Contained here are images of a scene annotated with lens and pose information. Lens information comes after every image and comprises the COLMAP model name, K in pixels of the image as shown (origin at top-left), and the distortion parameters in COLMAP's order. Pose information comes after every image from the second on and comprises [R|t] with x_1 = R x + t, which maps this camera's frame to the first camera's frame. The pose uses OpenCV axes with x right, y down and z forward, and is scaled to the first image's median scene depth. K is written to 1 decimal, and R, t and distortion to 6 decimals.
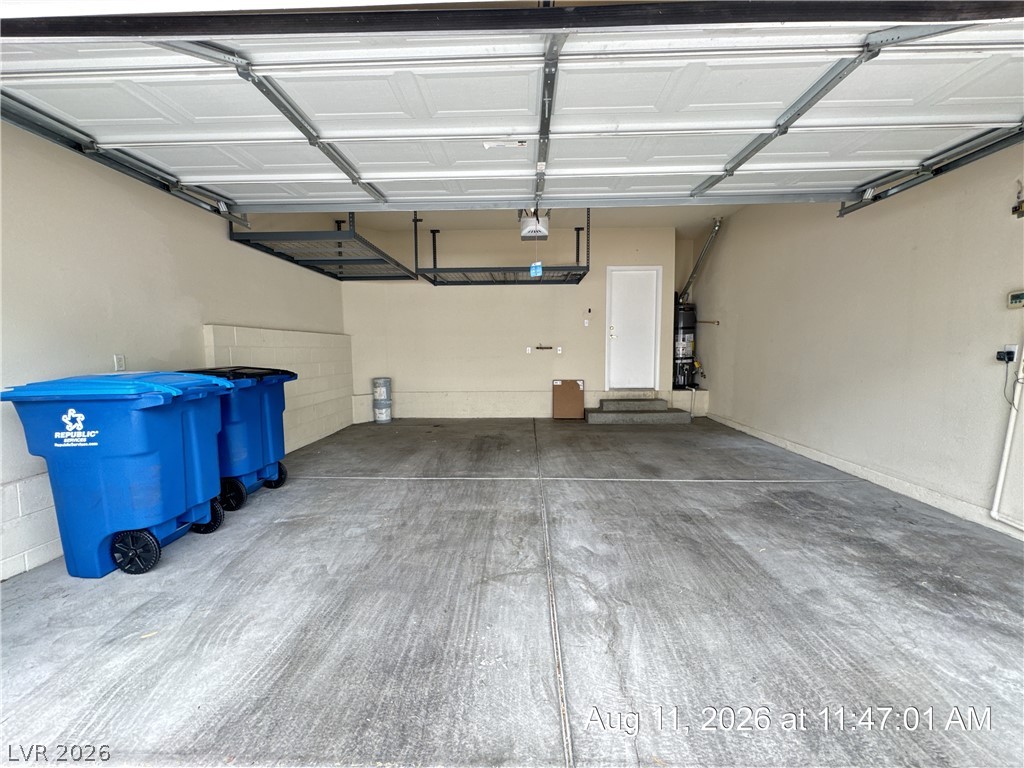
lens RADIAL K [[409.0, 0, 513.4], [0, 409.0, 385.2], [0, 0, 1]] dist [-0.003380, 0.000499]
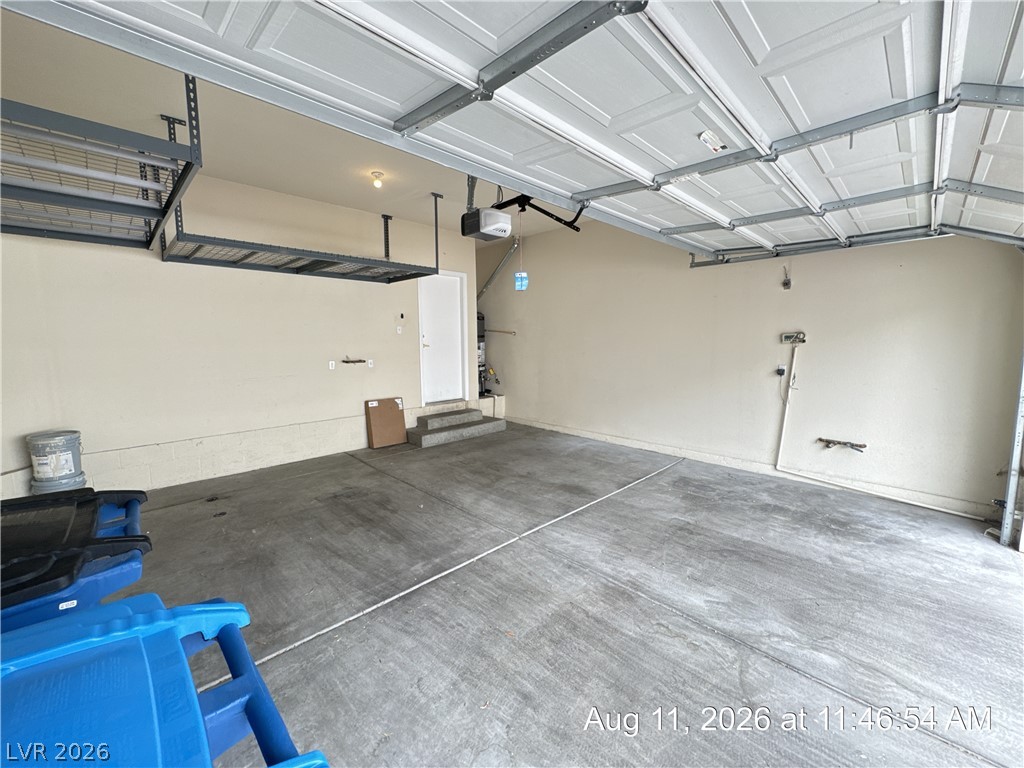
lens RADIAL K [[409.0, 0, 512.4], [0, 409.0, 387.5], [0, 0, 1]] dist [-0.003380, 0.000499]
pose [[0.688741, -0.081683, 0.720391, -0.577072], [0.064477, 0.996597, 0.051357, -0.127966], [-0.722135, 0.011076, 0.691664, 0.496480]]
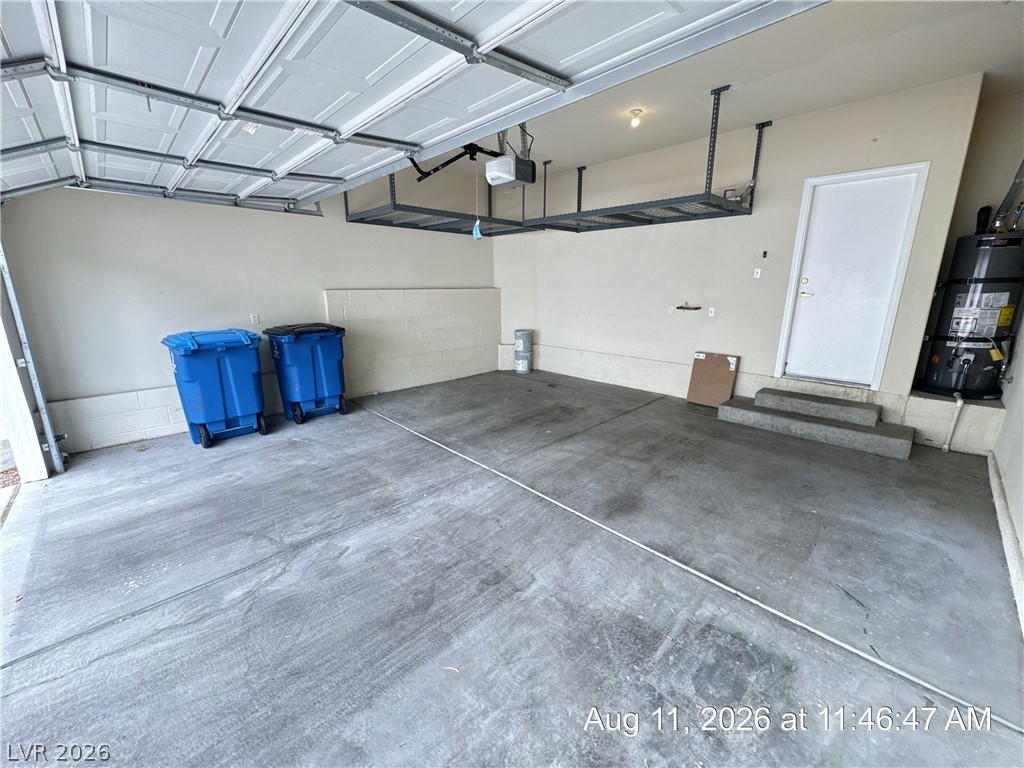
lens RADIAL K [[409.0, 0, 512.8], [0, 409.0, 385.2], [0, 0, 1]] dist [-0.003380, 0.000499]
pose [[0.717566, 0.174497, -0.674277, 0.770396], [-0.066574, 0.980858, 0.182989, -0.138762], [0.693301, -0.086418, 0.715447, 0.454932]]
